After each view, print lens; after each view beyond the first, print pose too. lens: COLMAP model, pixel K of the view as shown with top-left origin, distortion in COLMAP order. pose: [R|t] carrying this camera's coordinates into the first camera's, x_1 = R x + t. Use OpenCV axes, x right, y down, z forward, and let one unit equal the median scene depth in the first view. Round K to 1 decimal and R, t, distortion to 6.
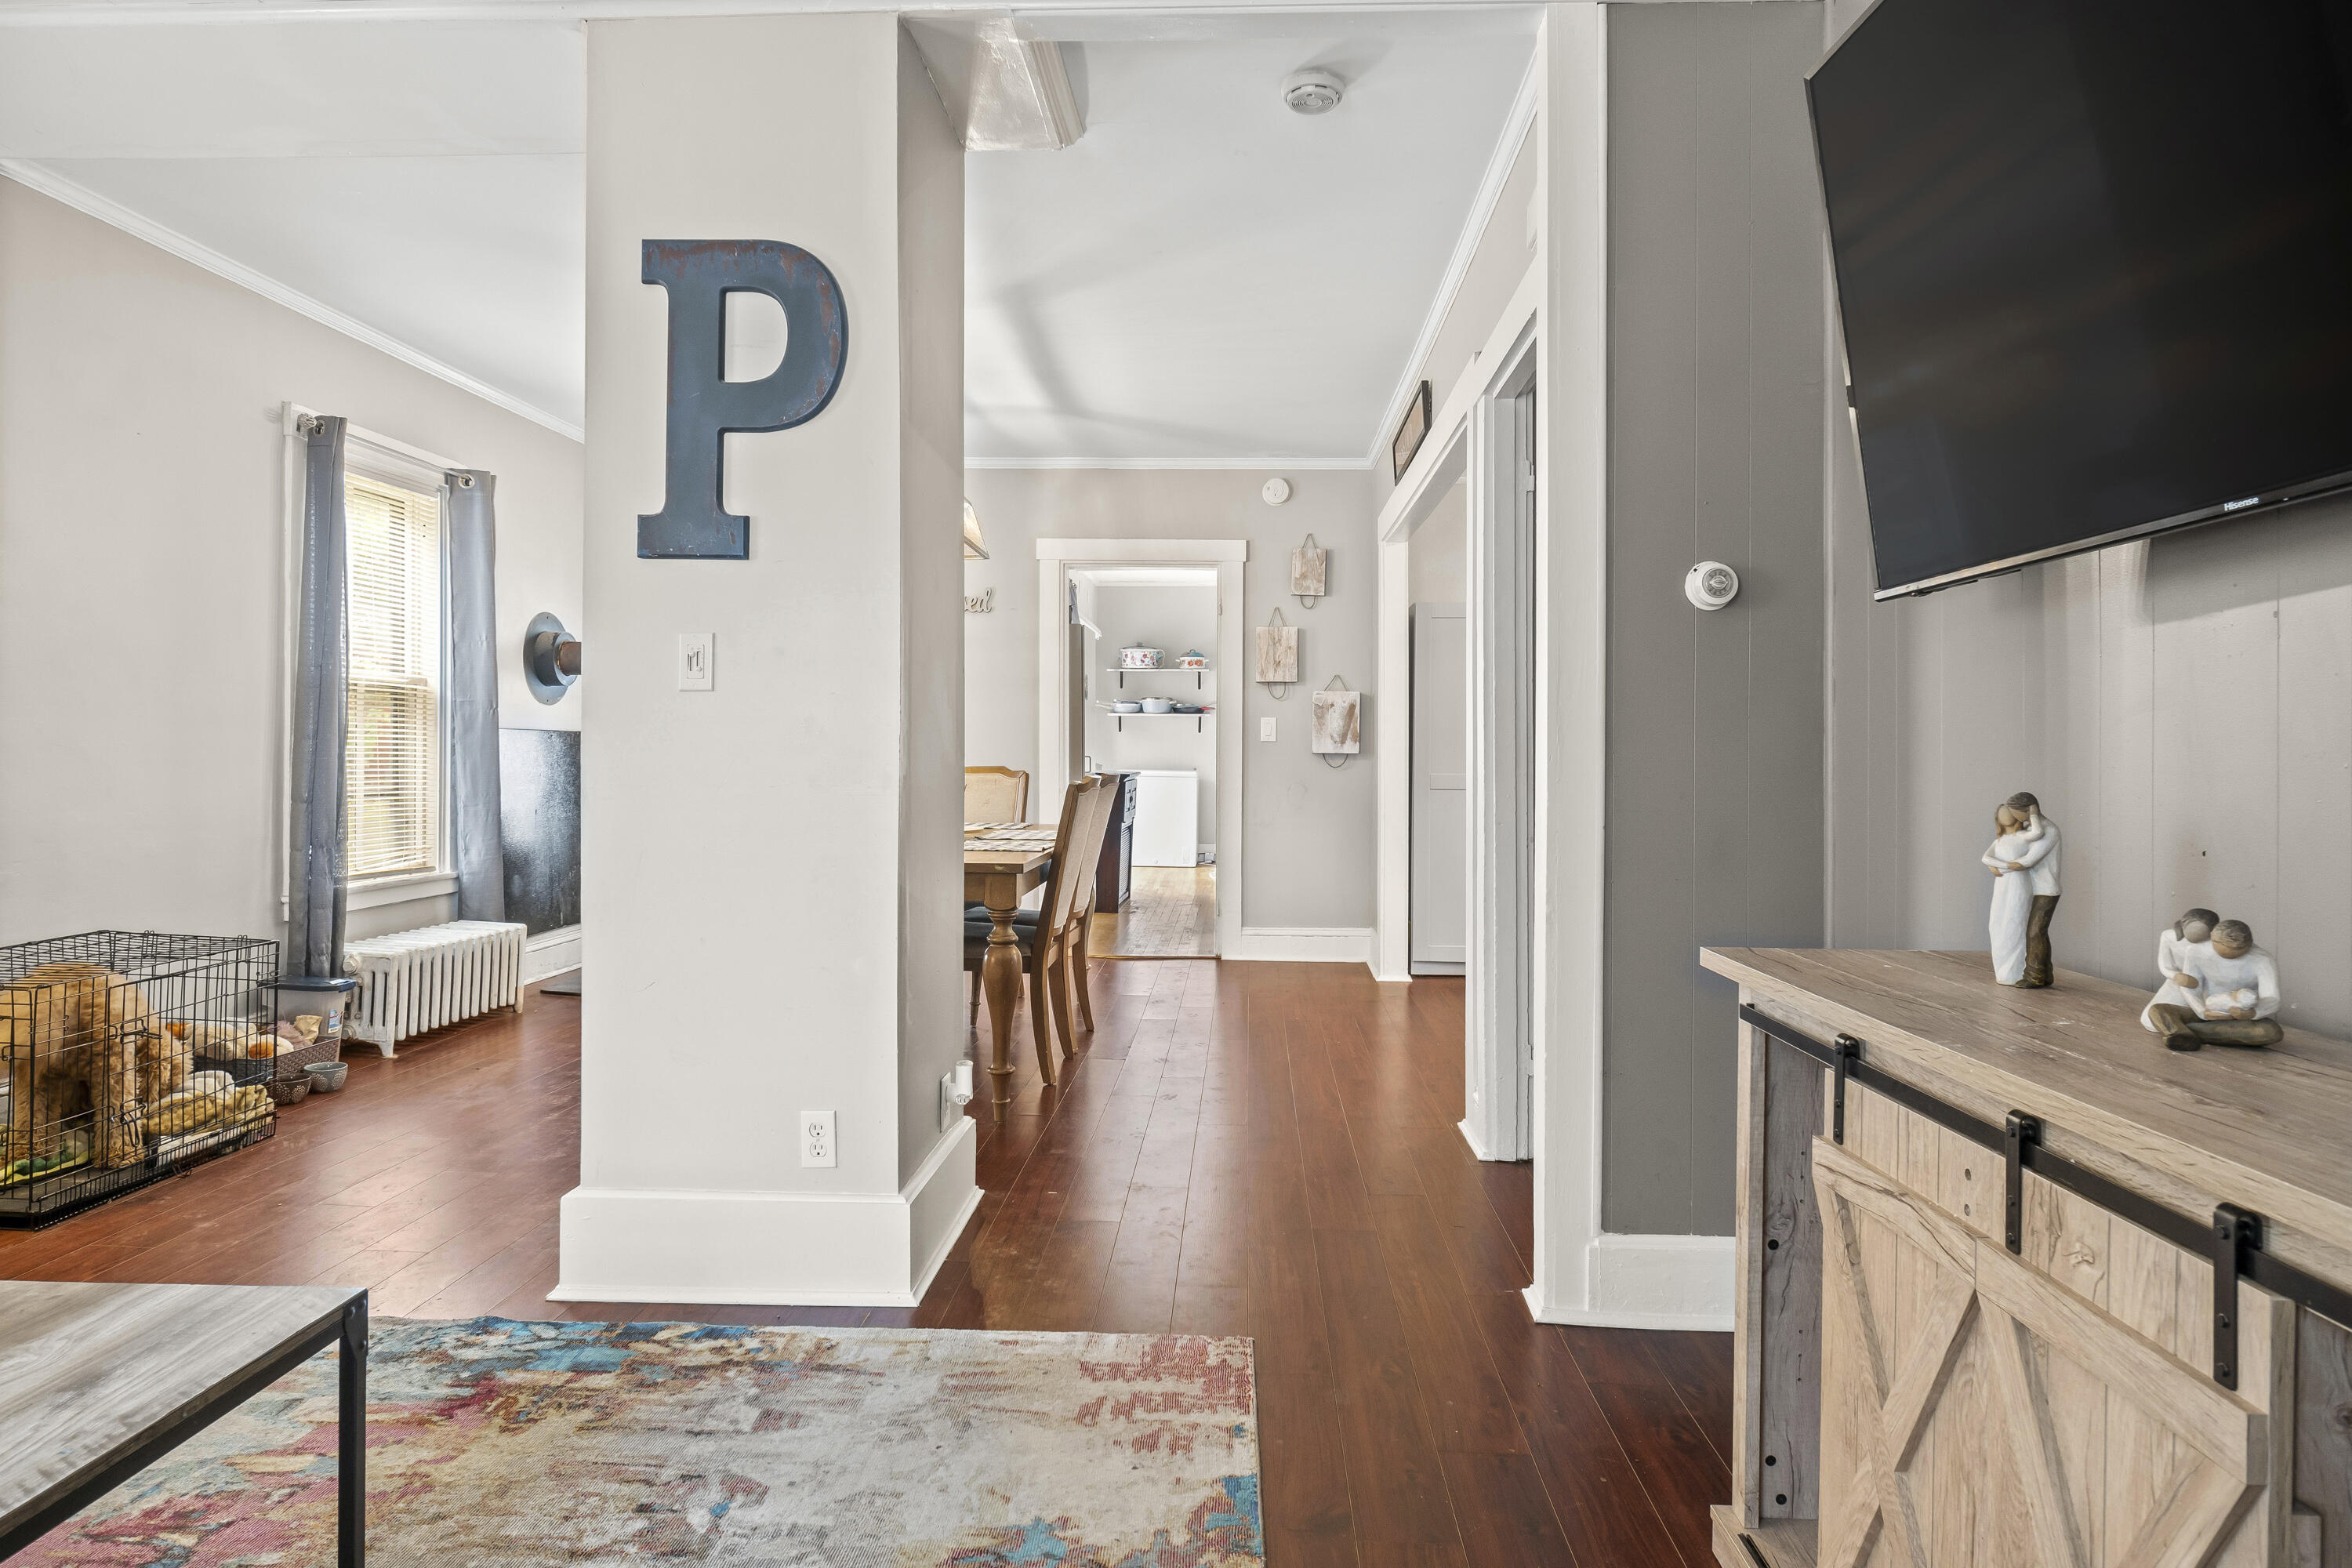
lens RADIAL K [[1336.8, 0, 1184.4], [0, 1336.8, 770.7], [0, 0, 1]] dist [0.001338, 0.000948]
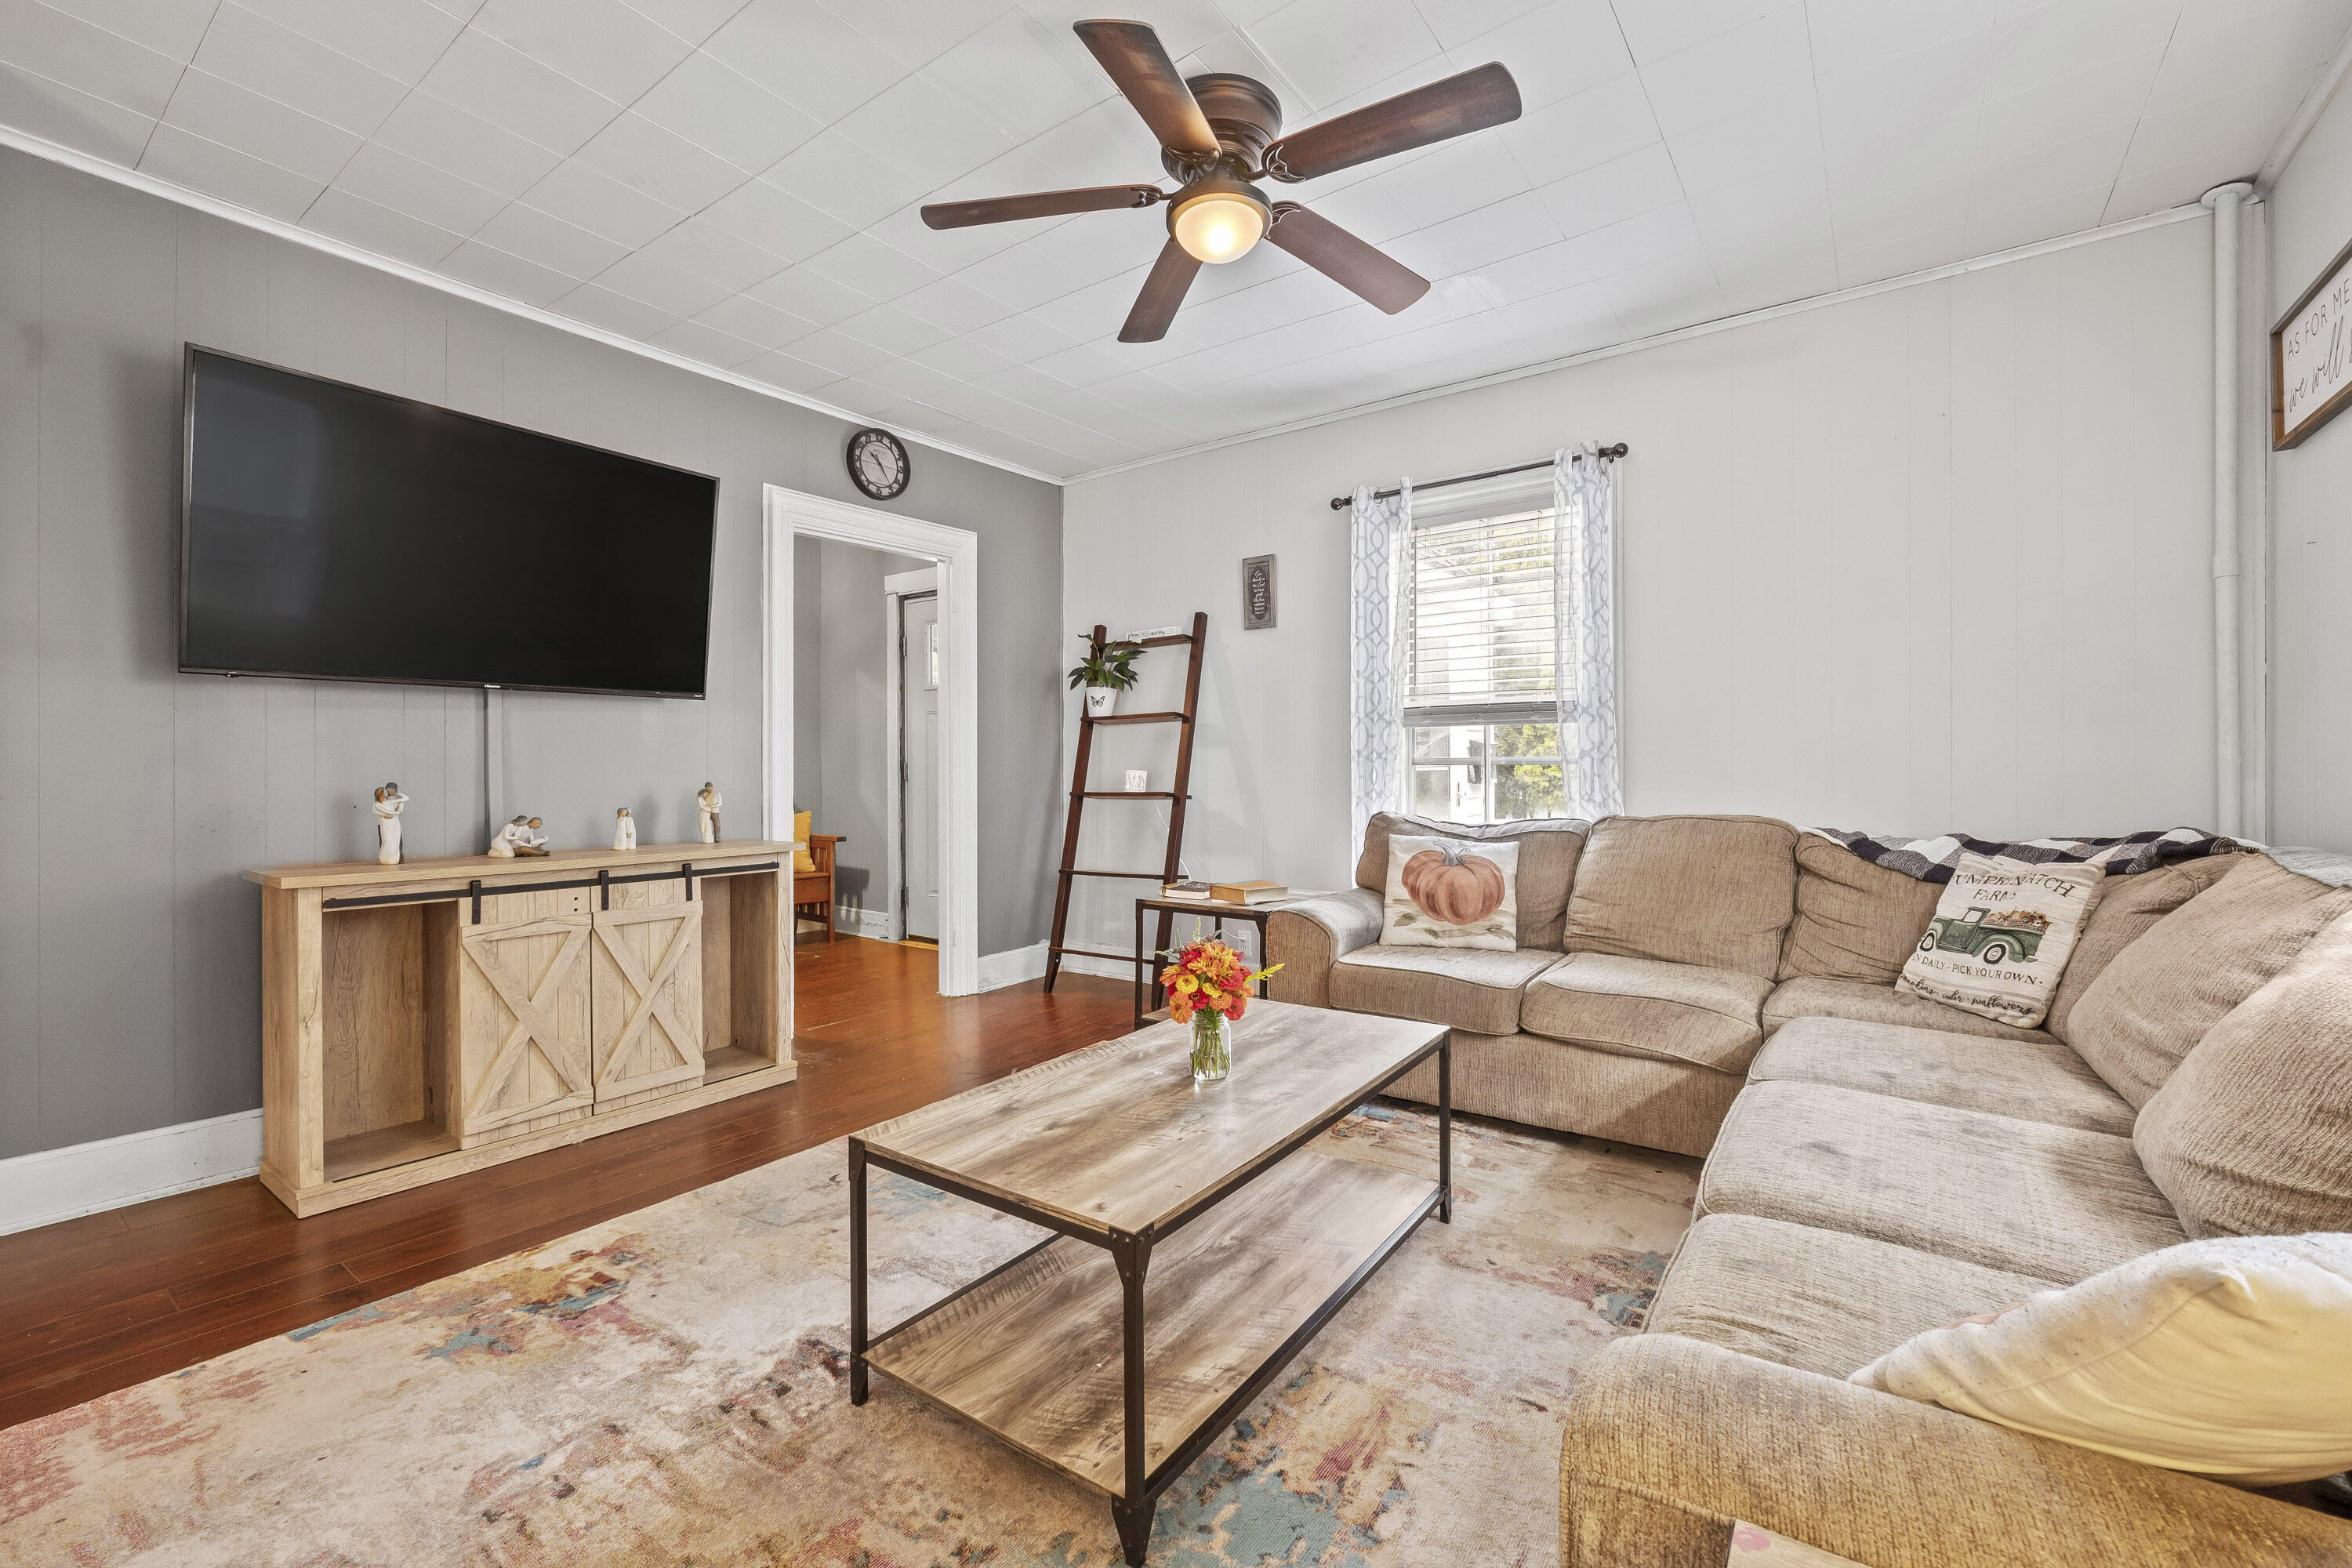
lens RADIAL K [[966.4, 0, 1177.5], [0, 966.4, 779.4], [0, 0, 1]] dist [-0.002096, -0.000059]
pose [[-0.830919, -0.005354, 0.556367, -1.228699], [-0.000519, 0.999961, 0.008847, -0.000025], [-0.556393, 0.007062, -0.830890, 1.381516]]
